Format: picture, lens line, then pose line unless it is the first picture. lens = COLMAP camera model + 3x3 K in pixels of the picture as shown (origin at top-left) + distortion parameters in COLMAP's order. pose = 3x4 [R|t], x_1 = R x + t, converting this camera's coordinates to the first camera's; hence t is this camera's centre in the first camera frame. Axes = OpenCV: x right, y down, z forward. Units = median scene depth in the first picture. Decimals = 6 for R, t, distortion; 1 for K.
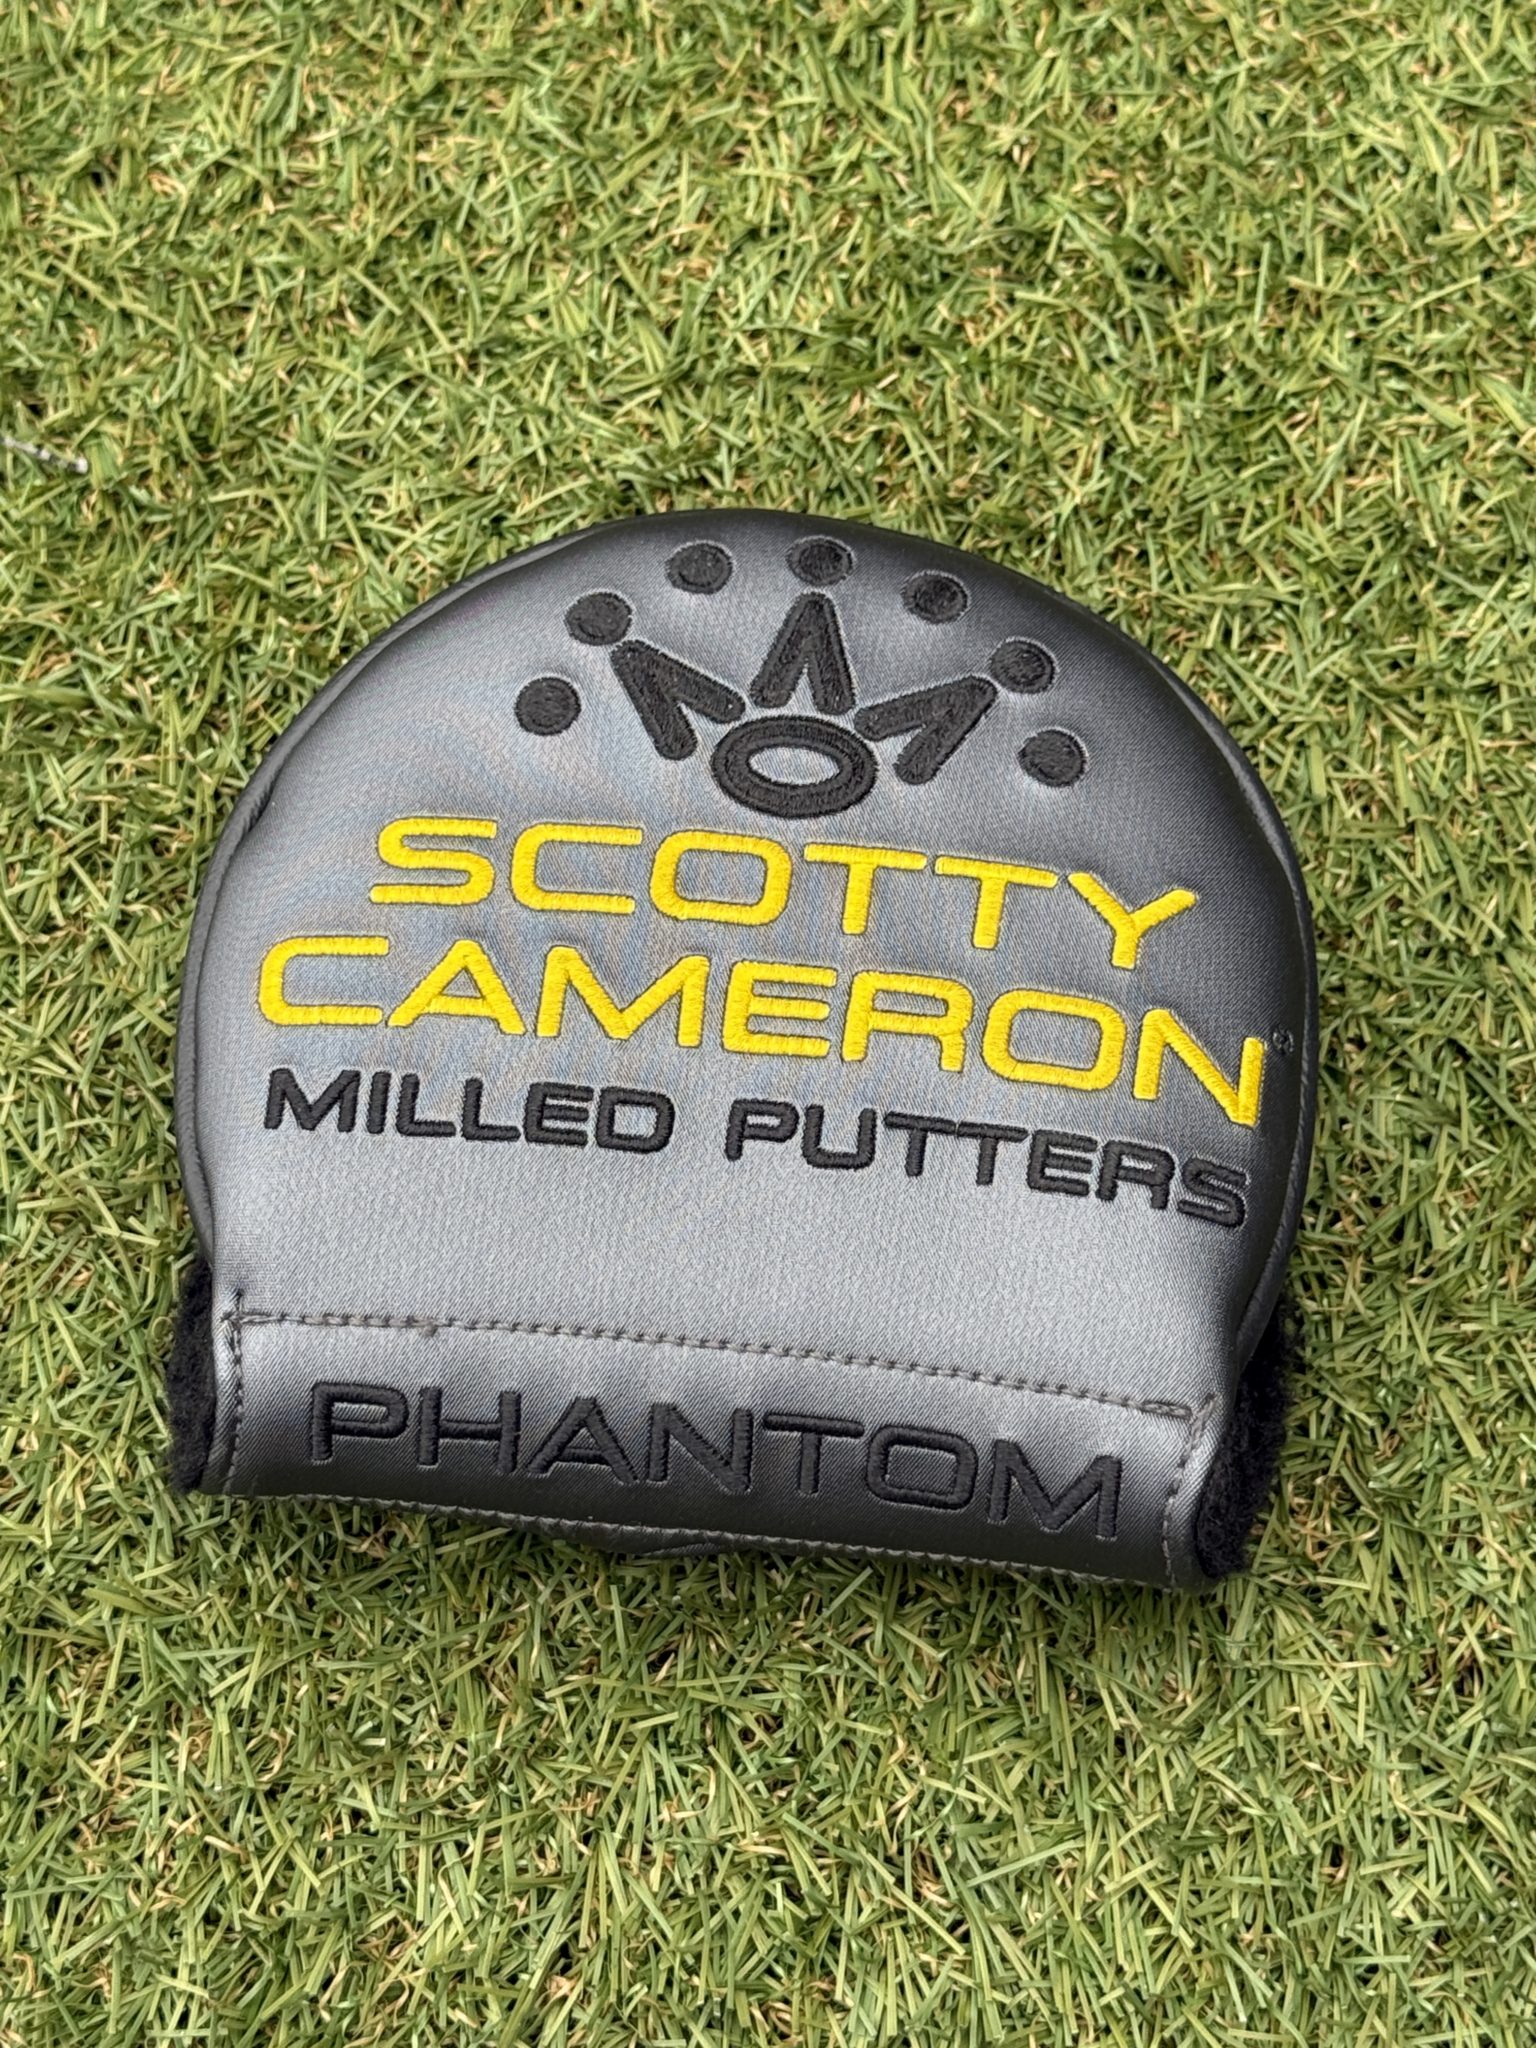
lens RADIAL K [[4422.6, 0, 775.5], [0, 4422.6, 1030.3], [0, 0, 1]] dist [0.156007, 0.000000]
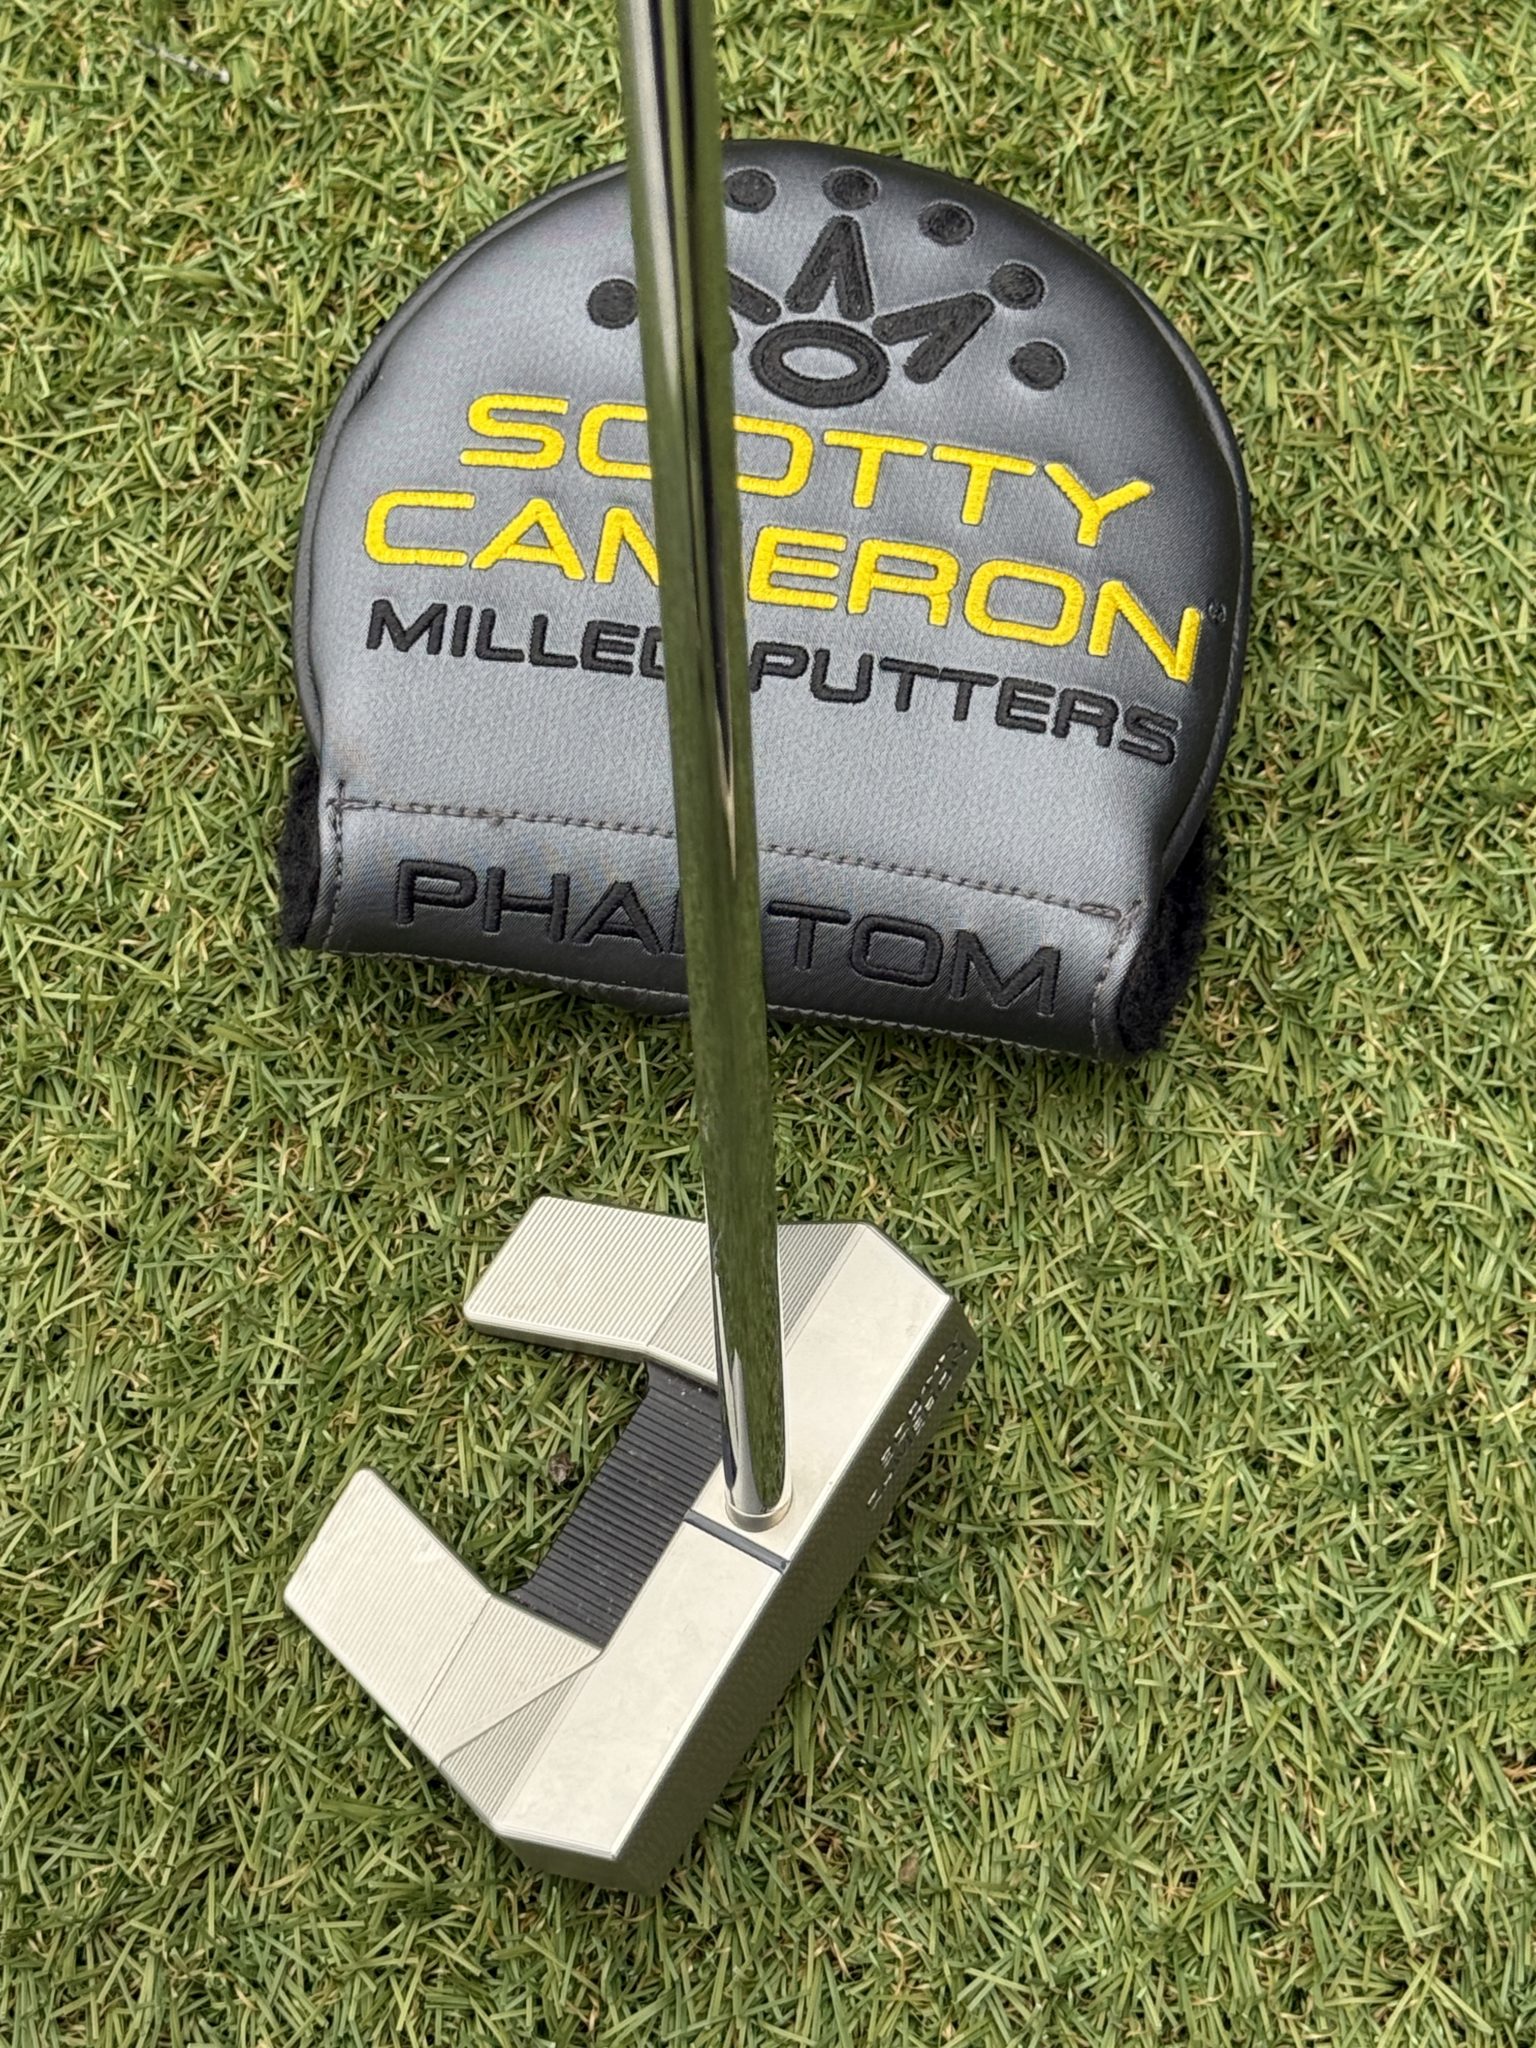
lens RADIAL K [[4422.6, 0, 749.5], [0, 4422.6, 1016.2], [0, 0, 1]] dist [0.156007, 0.000000]
pose [[0.998868, 0.043801, -0.018530, 0.014975], [-0.042092, 0.995551, 0.084297, 0.014984], [0.022140, -0.083421, 0.996268, -0.199411]]
